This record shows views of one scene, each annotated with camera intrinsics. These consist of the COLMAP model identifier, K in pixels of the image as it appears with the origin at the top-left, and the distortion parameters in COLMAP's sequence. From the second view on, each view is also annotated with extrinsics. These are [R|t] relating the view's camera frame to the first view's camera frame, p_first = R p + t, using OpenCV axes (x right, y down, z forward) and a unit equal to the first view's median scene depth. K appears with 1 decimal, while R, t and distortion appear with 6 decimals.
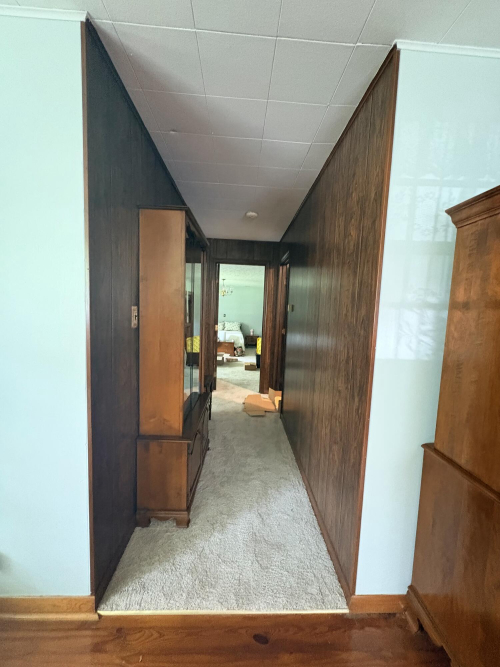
lens RADIAL K [[265.6, 0, 251.3], [0, 265.6, 333.1], [0, 0, 1]] dist [-0.000943, 0.000524]
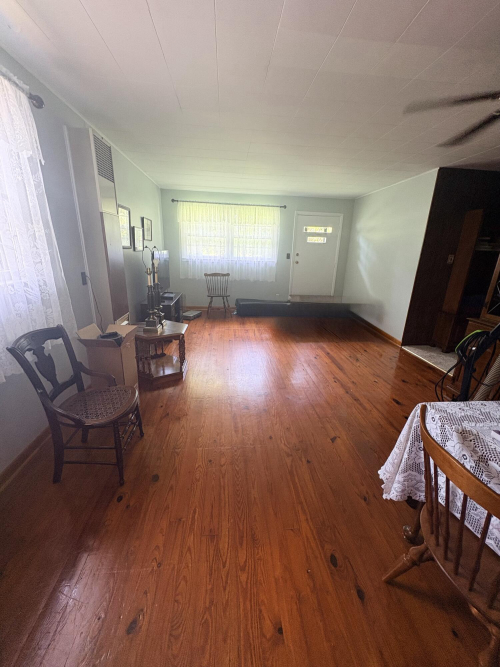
lens RADIAL K [[265.6, 0, 251.5], [0, 265.6, 333.1], [0, 0, 1]] dist [-0.000943, 0.000524]
pose [[0.053875, 0.264020, -0.963011, 2.195694], [-0.118510, 0.959286, 0.256369, 0.198019], [0.991490, 0.100315, 0.082971, -1.047479]]
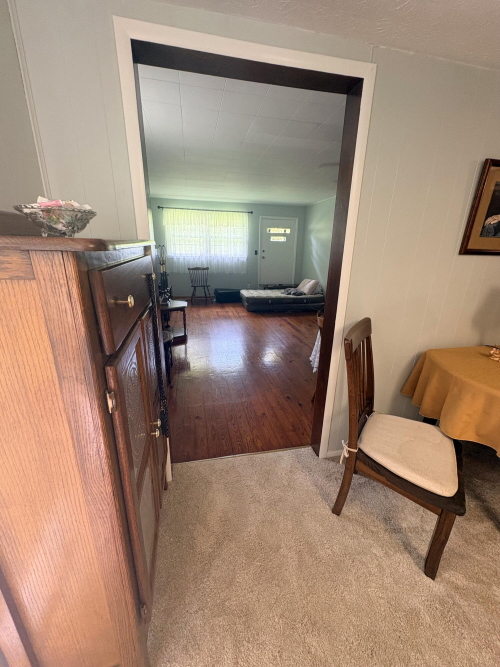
lens RADIAL K [[265.6, 0, 248.3], [0, 265.6, 334.9], [0, 0, 1]] dist [-0.000943, 0.000524]
pose [[0.163120, 0.265402, -0.950239, 3.109891], [-0.100346, 0.962607, 0.251630, 0.291320], [0.981490, 0.054307, 0.183652, -1.244078]]
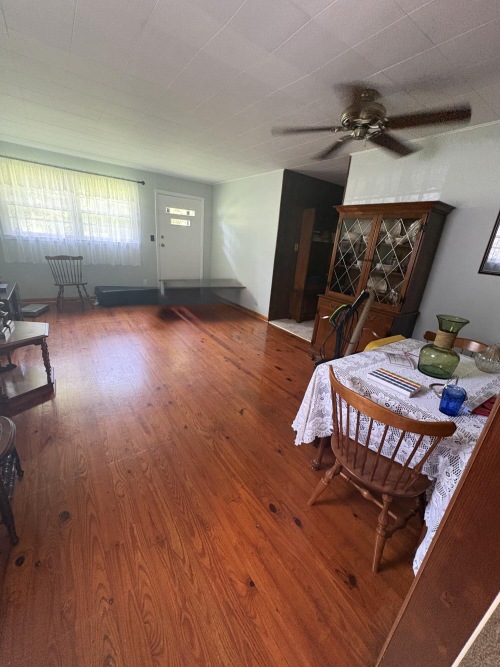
lens RADIAL K [[265.6, 0, 250.9], [0, 265.6, 332.7], [0, 0, 1]] dist [-0.000943, 0.000524]
pose [[0.542982, 0.282307, -0.790869, 2.145943], [-0.134560, 0.958878, 0.249895, 0.202382], [0.828893, -0.029269, 0.558641, -1.266962]]
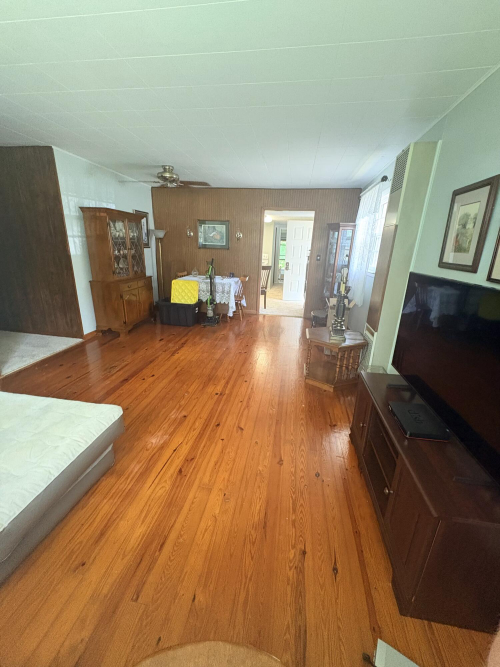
lens RADIAL K [[265.6, 0, 249.6], [0, 265.6, 332.2], [0, 0, 1]] dist [-0.000943, 0.000524]
pose [[0.205399, -0.335696, 0.919304, -1.833455], [0.060306, 0.941888, 0.330469, 0.041258], [-0.976818, -0.012438, 0.213708, -1.389190]]
